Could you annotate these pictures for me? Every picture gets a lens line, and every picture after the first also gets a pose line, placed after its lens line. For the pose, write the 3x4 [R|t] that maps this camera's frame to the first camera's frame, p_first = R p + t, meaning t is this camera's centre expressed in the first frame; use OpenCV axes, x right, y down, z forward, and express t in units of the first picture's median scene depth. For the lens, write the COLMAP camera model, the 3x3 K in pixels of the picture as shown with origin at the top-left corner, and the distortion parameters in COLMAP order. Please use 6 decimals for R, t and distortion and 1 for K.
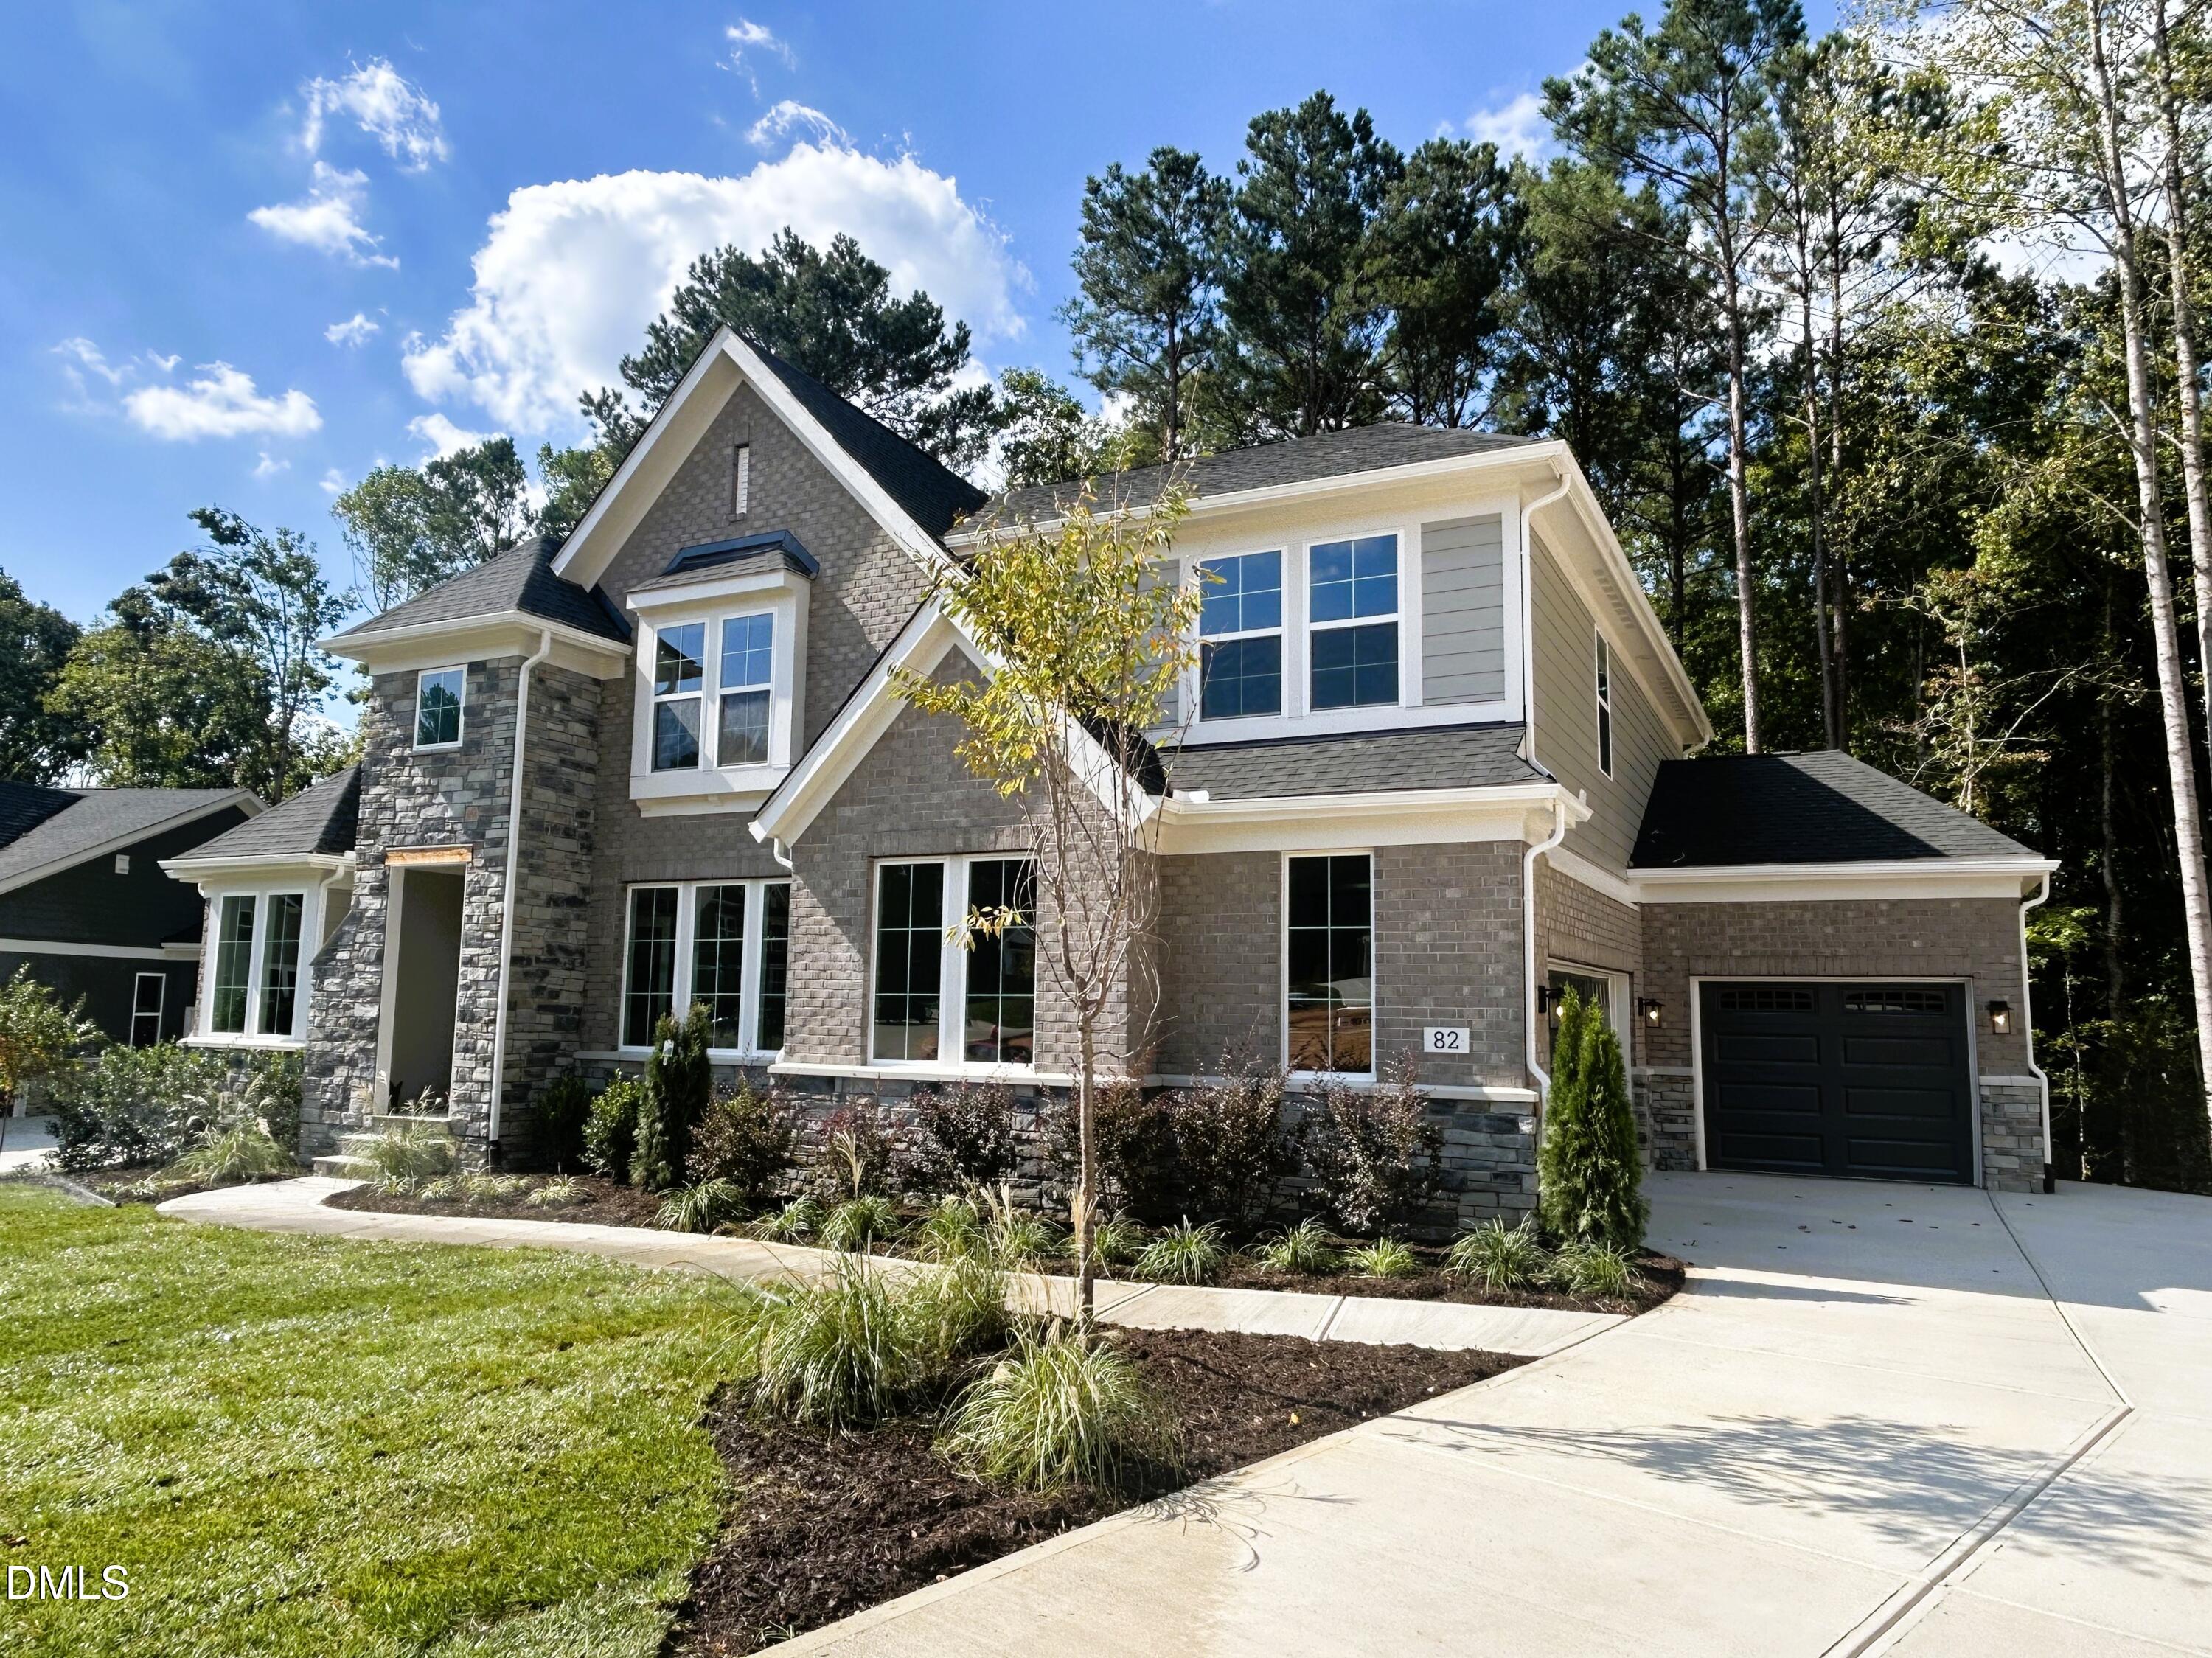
lens RADIAL K [[1410.2, 0, 1106.0], [0, 1410.2, 829.0], [0, 0, 1]] dist [0.041285, -0.050925]
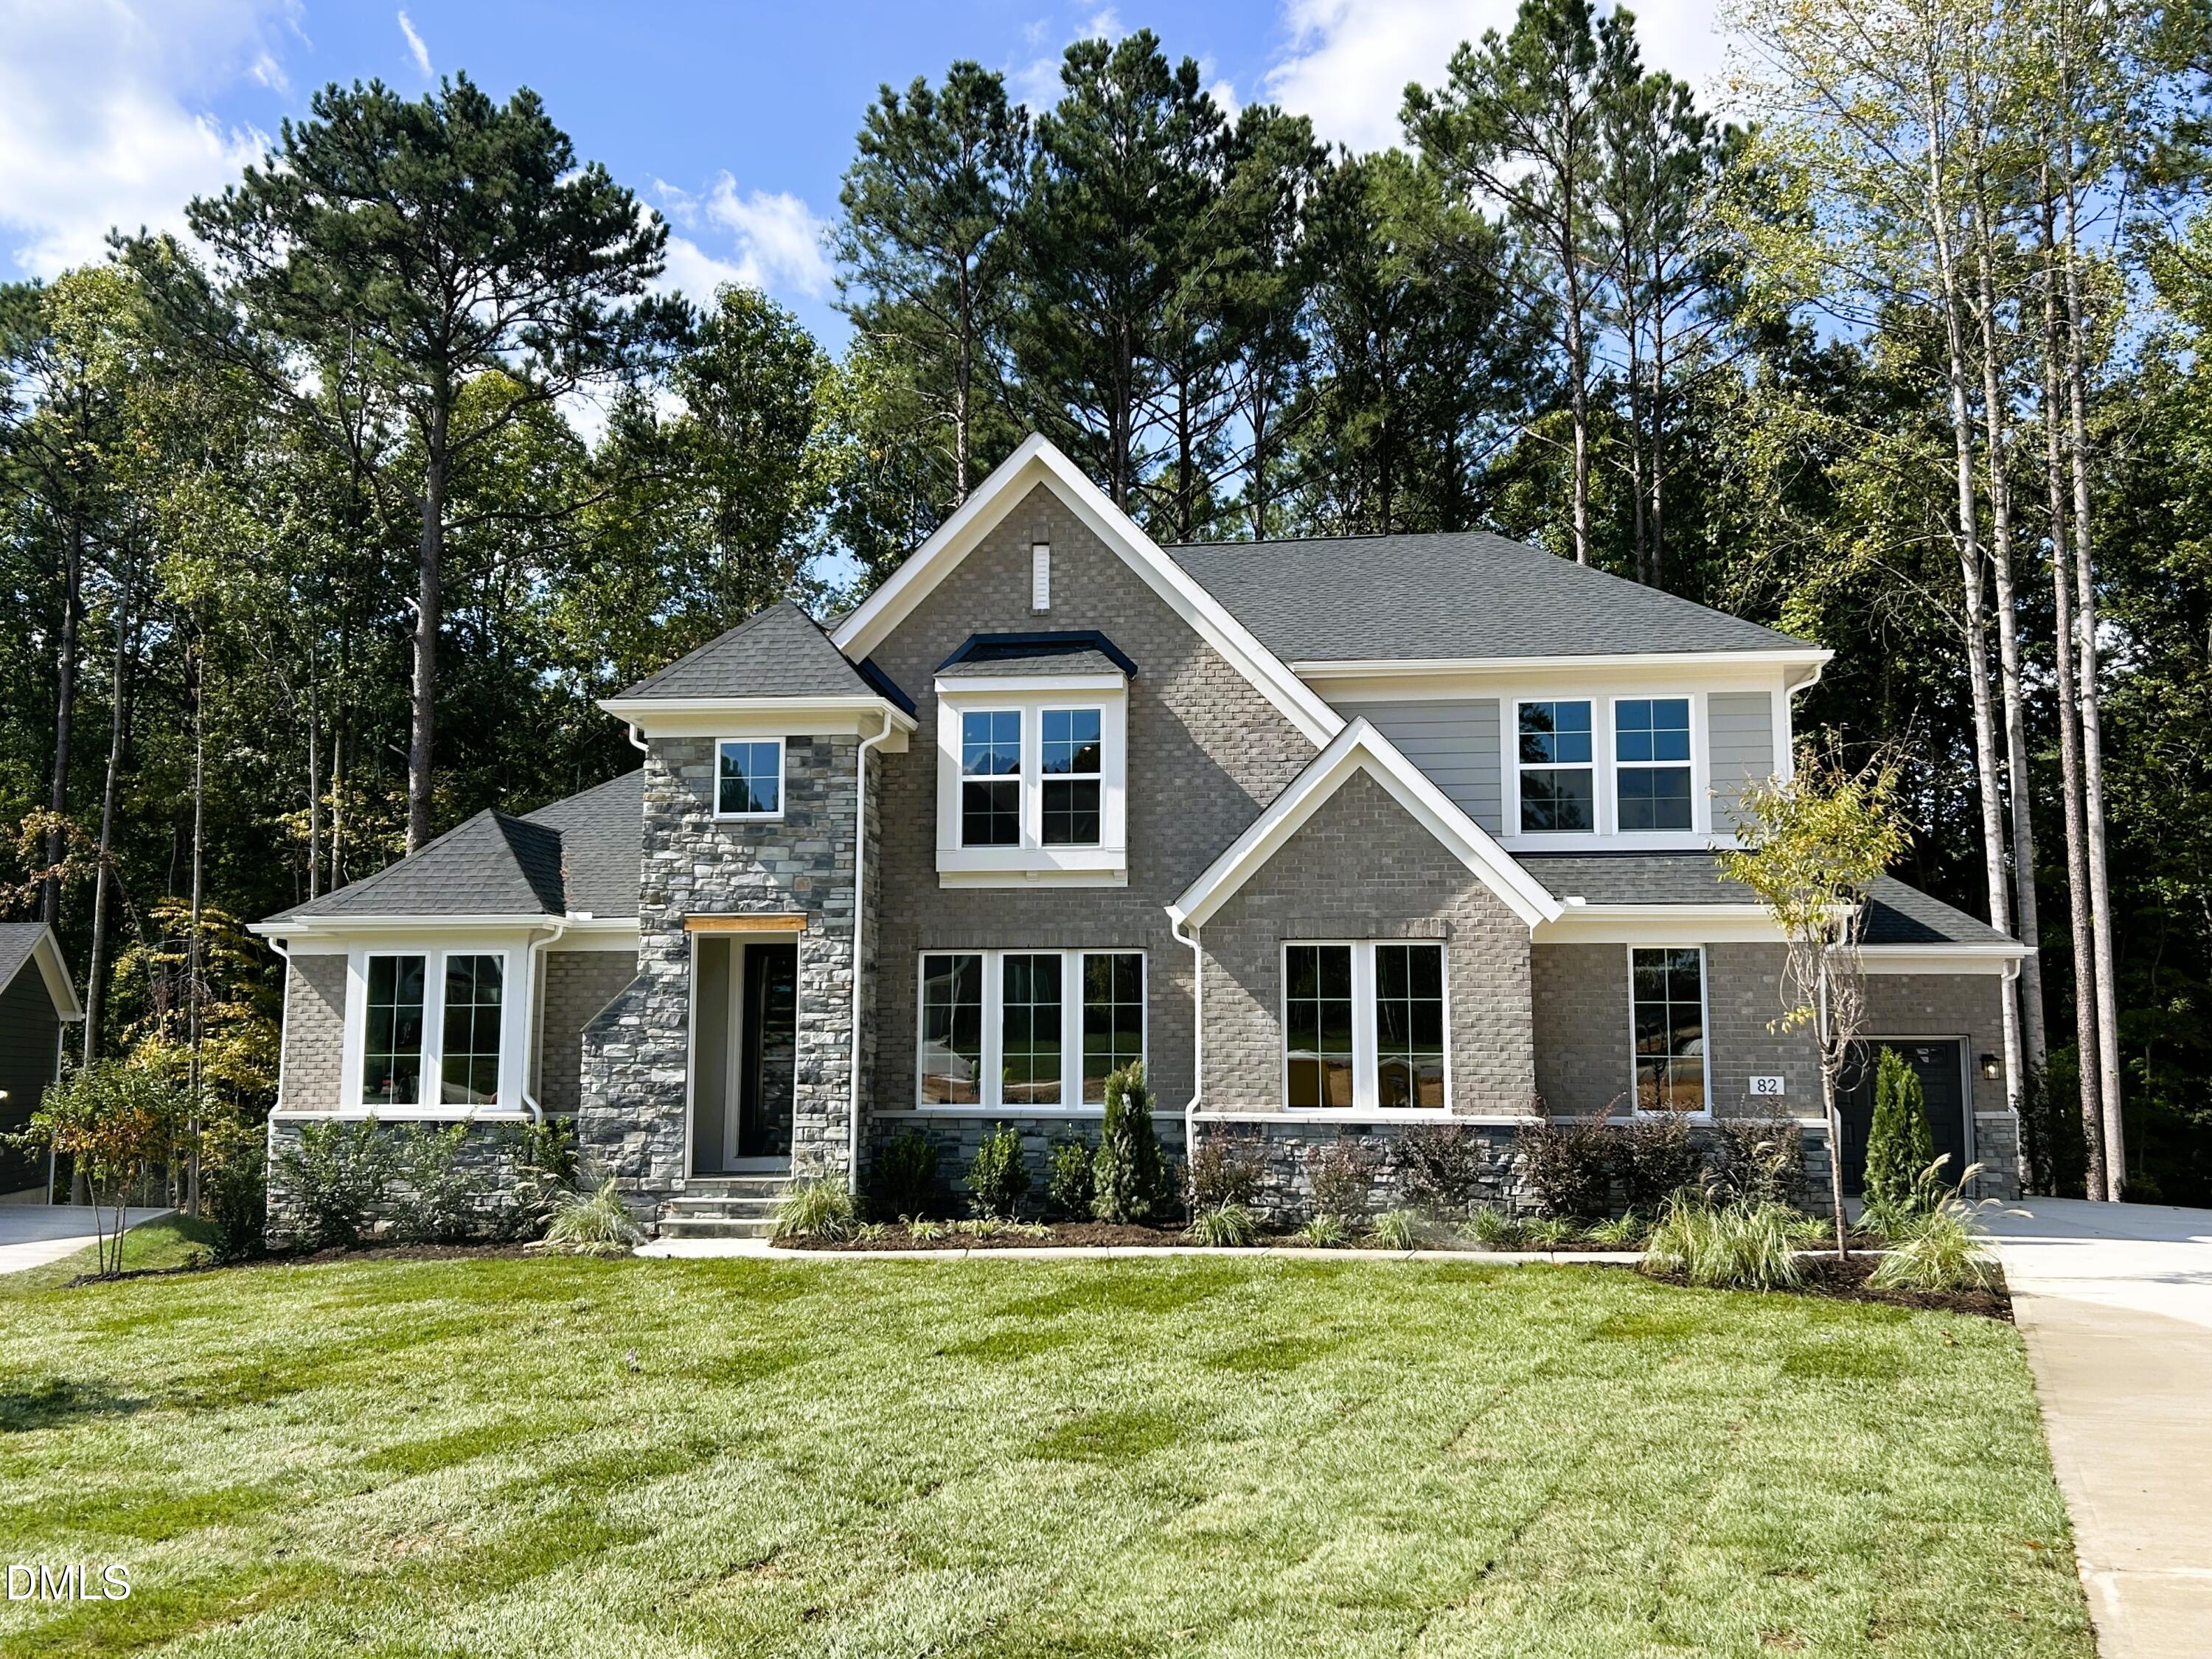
lens RADIAL K [[1933.1, 0, 1106.0], [0, 1933.1, 829.5], [0, 0, 1]] dist [0.215662, -0.492142]
pose [[0.941318, 0.027040, 0.336436, -0.713818], [-0.029666, 0.999556, 0.002667, -0.060655], [-0.336215, -0.012491, 0.941702, -0.415355]]
